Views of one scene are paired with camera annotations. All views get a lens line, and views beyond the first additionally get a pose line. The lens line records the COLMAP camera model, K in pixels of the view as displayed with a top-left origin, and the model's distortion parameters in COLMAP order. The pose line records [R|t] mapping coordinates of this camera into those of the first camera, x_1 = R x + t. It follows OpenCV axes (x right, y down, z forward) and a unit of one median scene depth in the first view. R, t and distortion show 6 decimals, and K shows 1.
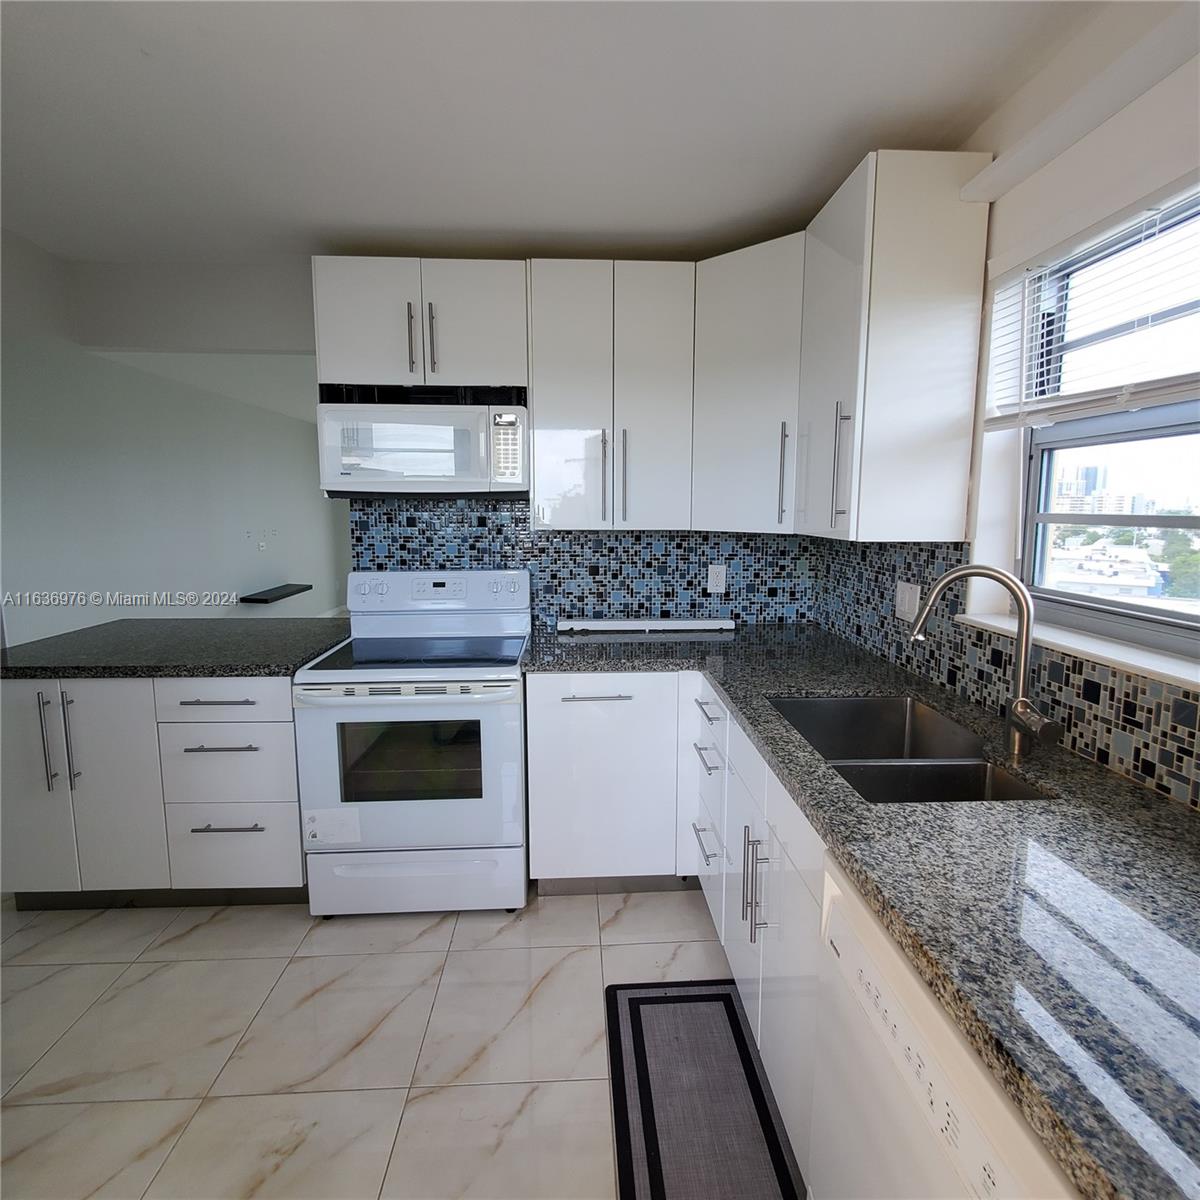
lens RADIAL K [[638.4, 0, 603.2], [0, 638.4, 588.6], [0, 0, 1]] dist [0.008488, 0.001099]
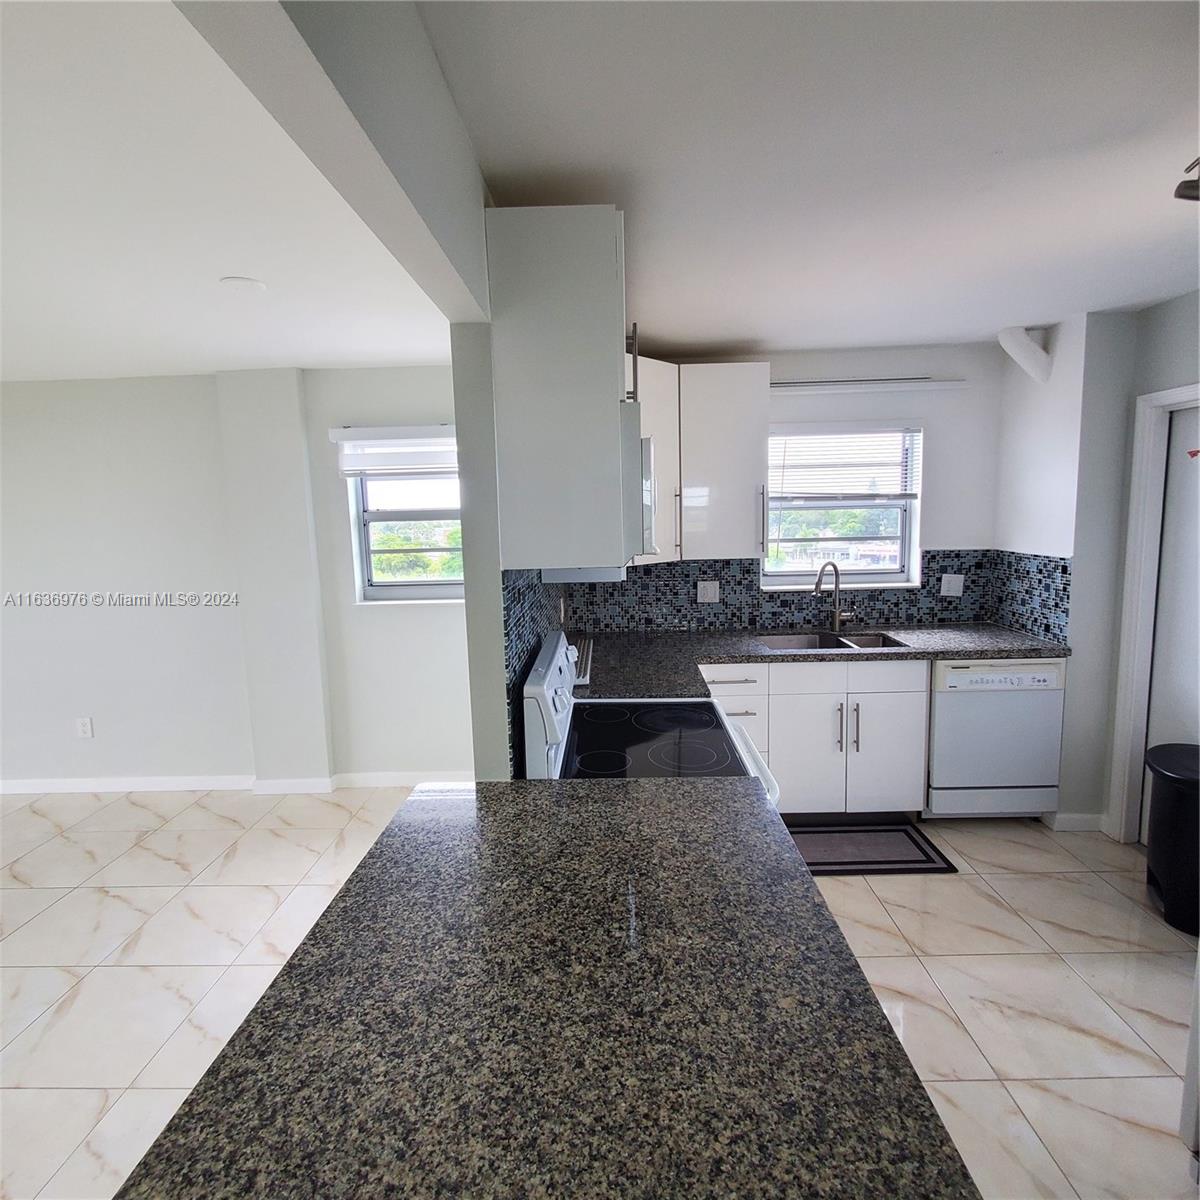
lens RADIAL K [[638.4, 0, 603.8], [0, 638.4, 595.7], [0, 0, 1]] dist [0.008488, 0.001099]
pose [[0.069603, -0.113997, 0.991040, -1.604159], [0.156591, 0.982382, 0.102003, -0.239618], [-0.985208, 0.148088, 0.086227, 1.396304]]
